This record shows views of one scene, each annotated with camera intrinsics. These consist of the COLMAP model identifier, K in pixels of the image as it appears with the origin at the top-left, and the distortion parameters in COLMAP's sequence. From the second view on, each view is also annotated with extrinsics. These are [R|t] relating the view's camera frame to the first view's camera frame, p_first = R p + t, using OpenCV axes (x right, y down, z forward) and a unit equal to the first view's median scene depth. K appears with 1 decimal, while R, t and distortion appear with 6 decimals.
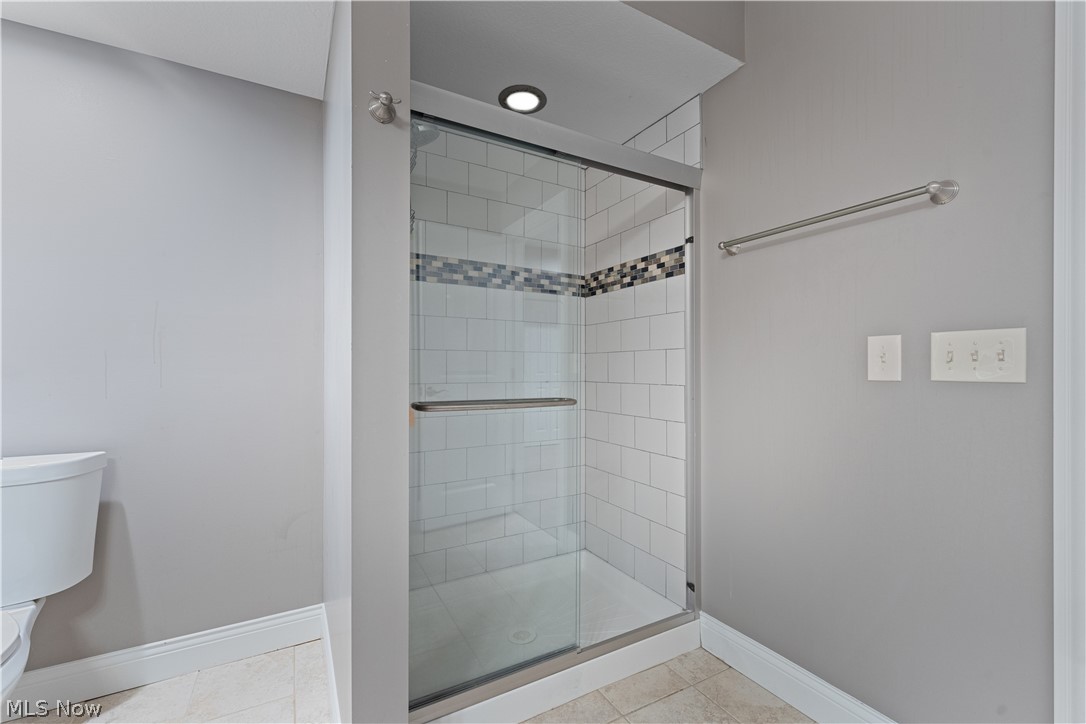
lens RADIAL K [[444.4, 0, 537.4], [0, 444.4, 370.4], [0, 0, 1]] dist [0.001917, 0.000338]
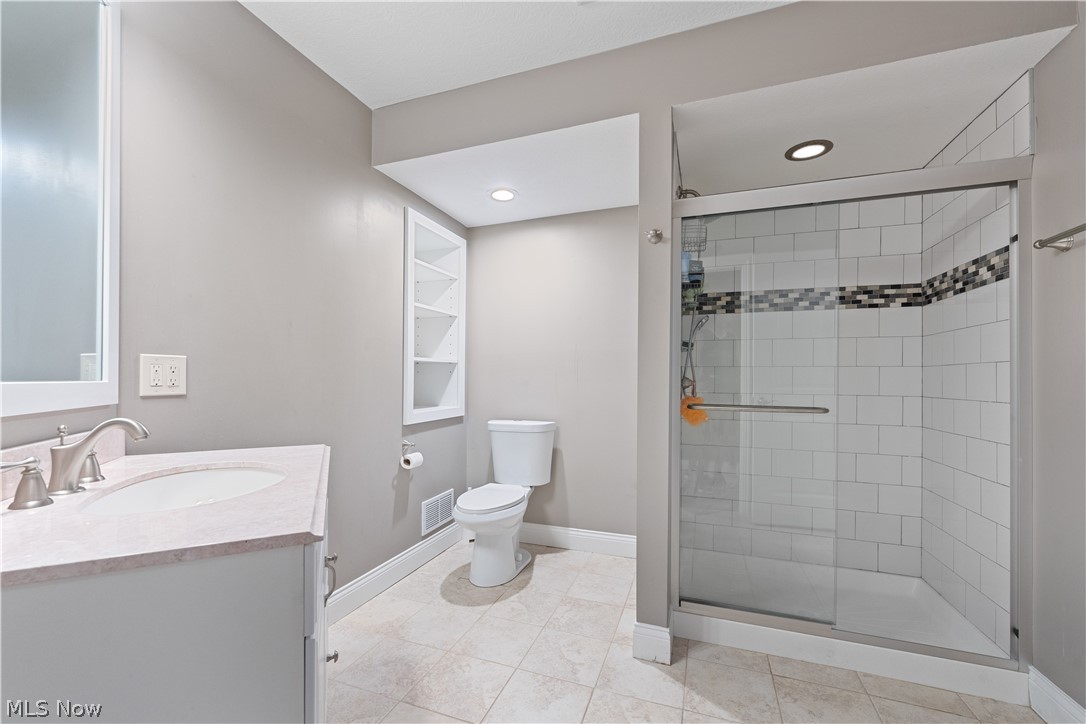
lens RADIAL K [[444.4, 0, 543.3], [0, 444.4, 371.2], [0, 0, 1]] dist [0.001917, 0.000338]
pose [[0.663649, -0.009486, -0.747984, 0.322587], [-0.009239, 0.999739, -0.020876, -0.001970], [0.747987, 0.020765, 0.663389, -0.240429]]
